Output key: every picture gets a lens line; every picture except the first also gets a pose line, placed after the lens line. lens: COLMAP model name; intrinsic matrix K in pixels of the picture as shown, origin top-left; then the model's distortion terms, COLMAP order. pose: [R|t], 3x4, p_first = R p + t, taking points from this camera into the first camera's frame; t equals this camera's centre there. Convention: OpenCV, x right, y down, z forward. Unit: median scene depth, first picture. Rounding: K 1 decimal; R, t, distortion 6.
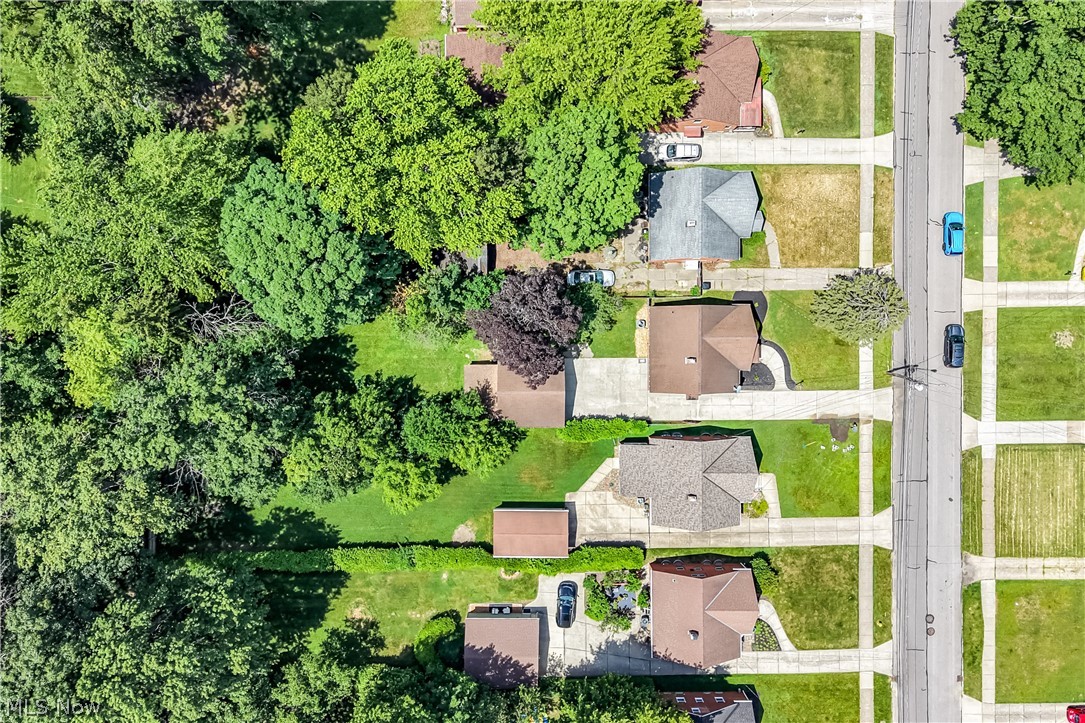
lens RADIAL K [[866.6, 0, 537.1], [0, 866.6, 358.3], [0, 0, 1]] dist [0.100163, -0.182017]
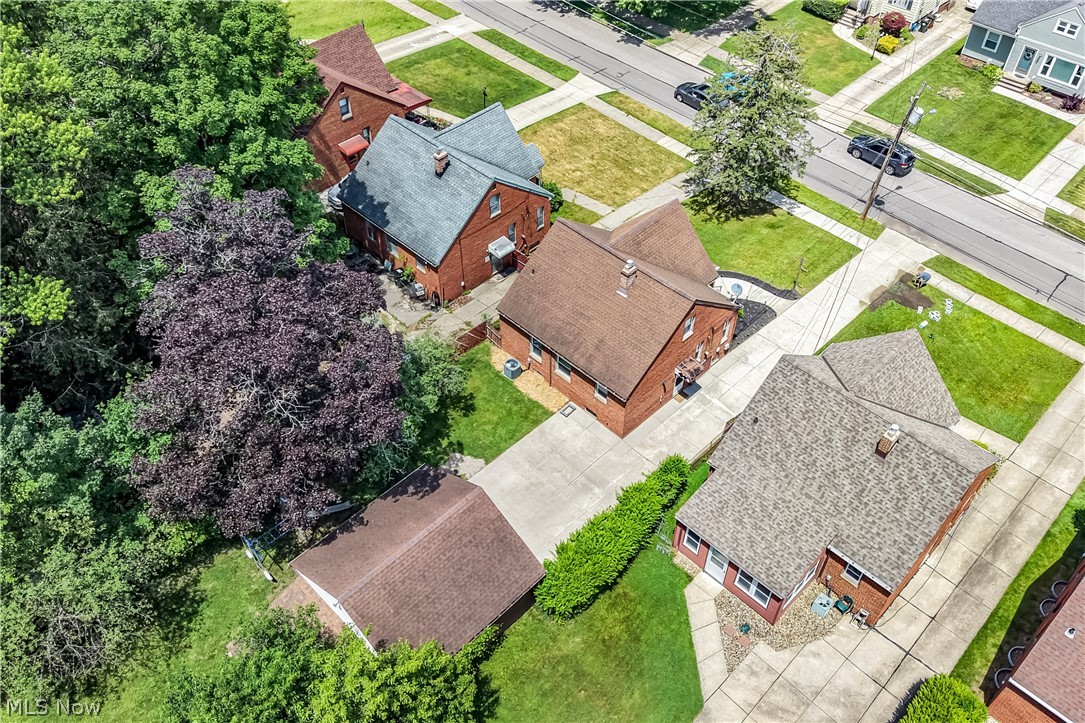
lens RADIAL K [[888.1, 0, 549.5], [0, 888.1, 351.8], [0, 0, 1]] dist [0.035868, -0.002517]
pose [[0.705657, -0.494572, 0.507392, -0.114286], [0.708520, 0.499501, -0.498496, 0.219744], [-0.006900, 0.711264, 0.702891, 0.637158]]
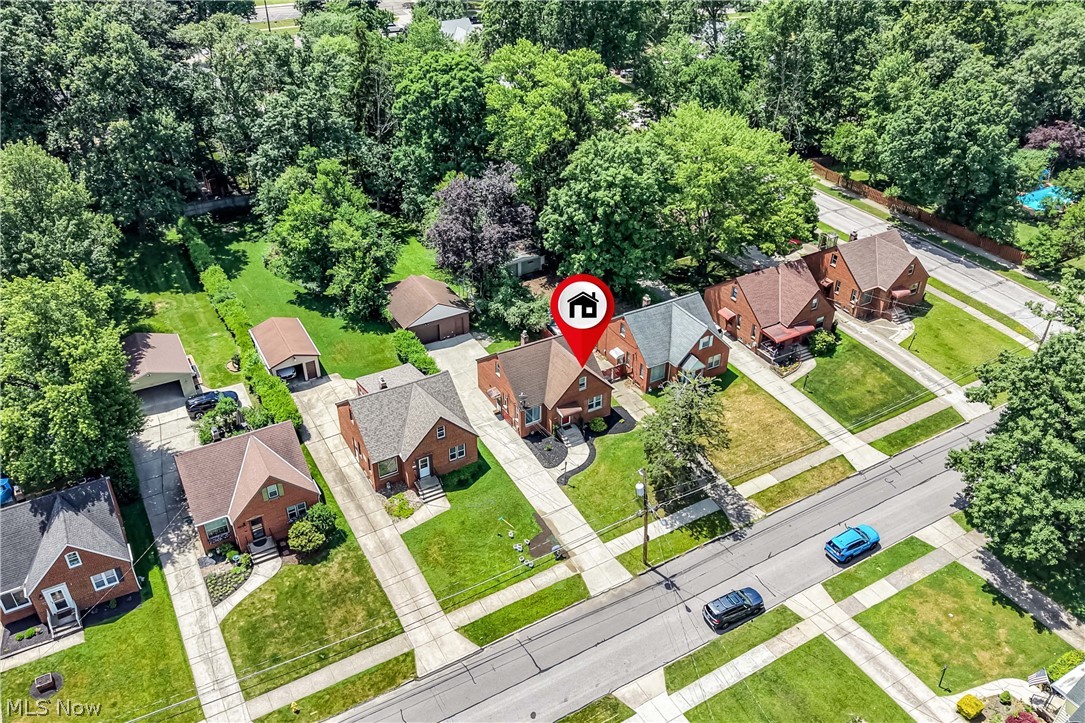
lens RADIAL K [[866.6, 0, 537.1], [0, 866.6, 358.3], [0, 0, 1]] dist [0.100163, -0.182017]
pose [[0.485777, 0.495142, -0.720316, 0.794521], [-0.873931, 0.259785, -0.410800, 0.346513], [-0.016277, 0.829063, 0.558918, 0.468112]]
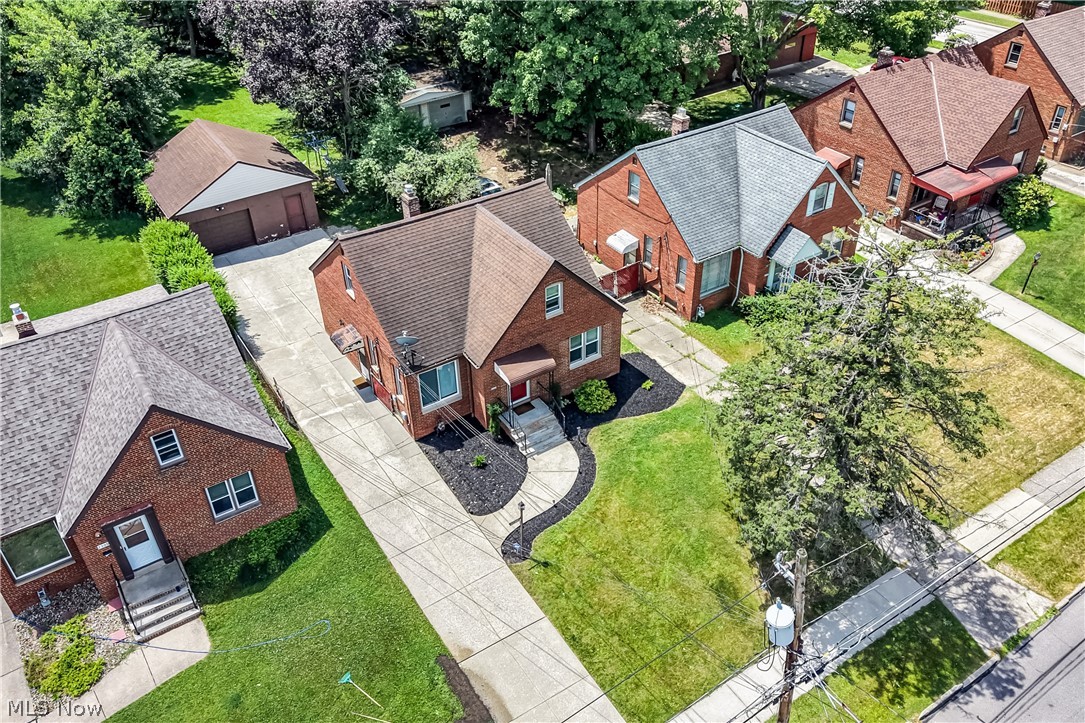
lens RADIAL K [[866.6, 0, 537.1], [0, 866.6, 358.3], [0, 0, 1]] dist [0.100163, -0.182017]
pose [[0.539560, 0.490934, -0.684002, 0.474438], [-0.841832, 0.328007, -0.428638, 0.135097], [0.013925, 0.807091, 0.590263, 0.765105]]
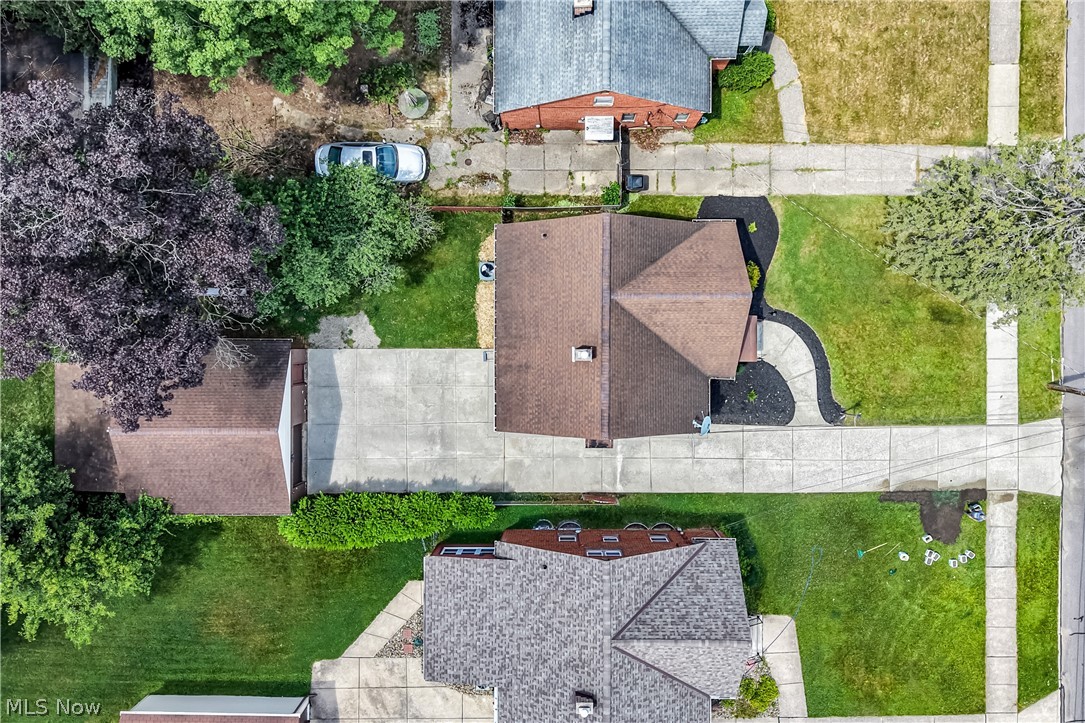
lens RADIAL K [[888.1, 0, 549.5], [0, 888.1, 351.8], [0, 0, 1]] dist [0.035868, -0.002517]
pose [[0.999986, 0.005262, 0.000632, 0.149838], [-0.005256, 0.999936, -0.009995, 0.005384], [-0.000685, 0.009992, 0.999950, 0.554889]]
